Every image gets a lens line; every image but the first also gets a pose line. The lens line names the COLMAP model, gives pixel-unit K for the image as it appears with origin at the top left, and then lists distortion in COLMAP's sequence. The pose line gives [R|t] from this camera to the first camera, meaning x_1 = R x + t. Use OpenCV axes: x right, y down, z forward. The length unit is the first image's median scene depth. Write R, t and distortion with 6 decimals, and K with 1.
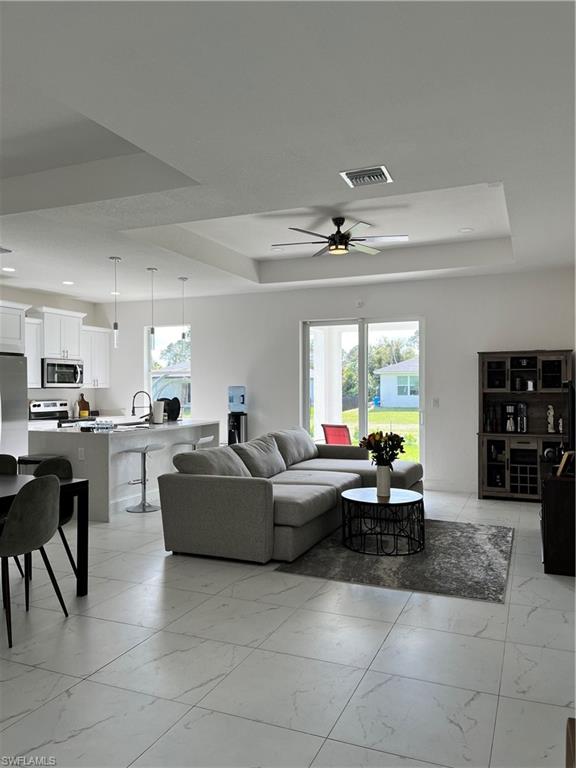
lens RADIAL K [[587.1, 0, 291.9], [0, 587.1, 384.6], [0, 0, 1]] dist [0.047441, -0.001955]
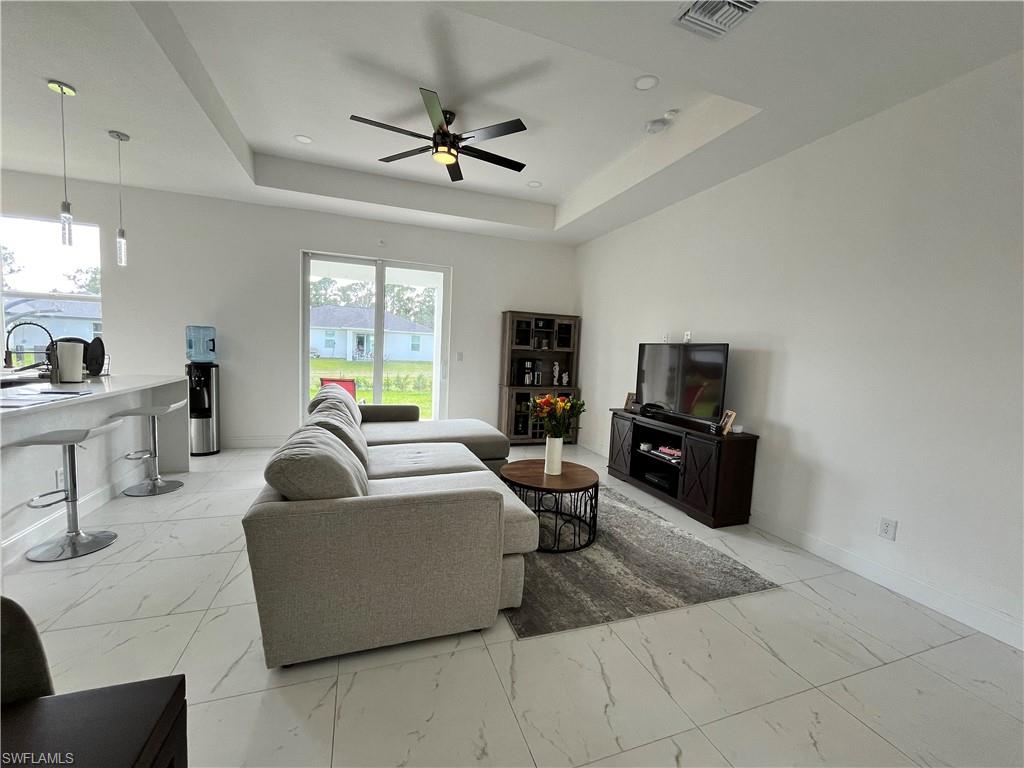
lens RADIAL K [[420.0, 0, 514.0], [0, 420.0, 385.5], [0, 0, 1]] dist [-0.007071, 0.000117]
pose [[0.735755, -0.021295, 0.676913, -0.181122], [-0.050810, 0.994953, 0.086527, 0.012644], [-0.675340, -0.098057, 0.730959, 0.407024]]
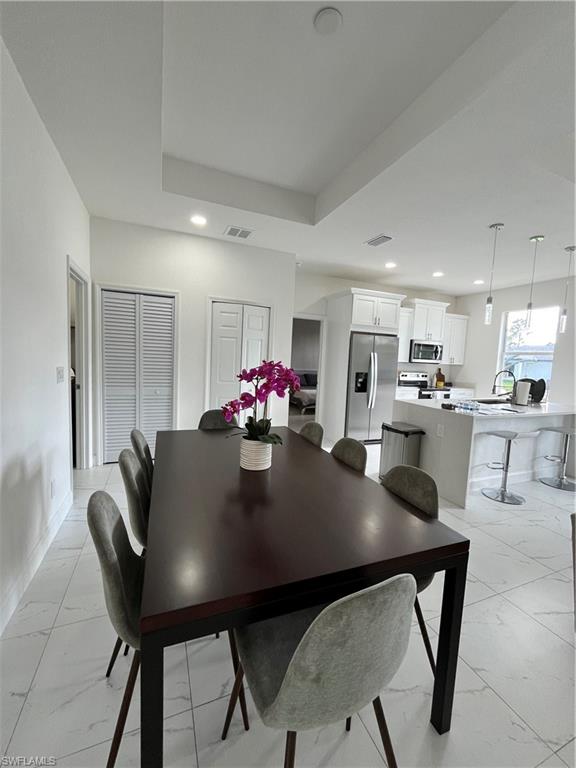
lens RADIAL K [[315.0, 0, 283.6], [0, 315.0, 382.9], [0, 0, 1]] dist [-0.007071, 0.000117]
pose [[0.706229, 0.093931, -0.701725, -0.140996], [-0.042914, 0.995017, 0.090001, 0.000275], [0.706682, -0.033448, 0.706740, 0.346990]]
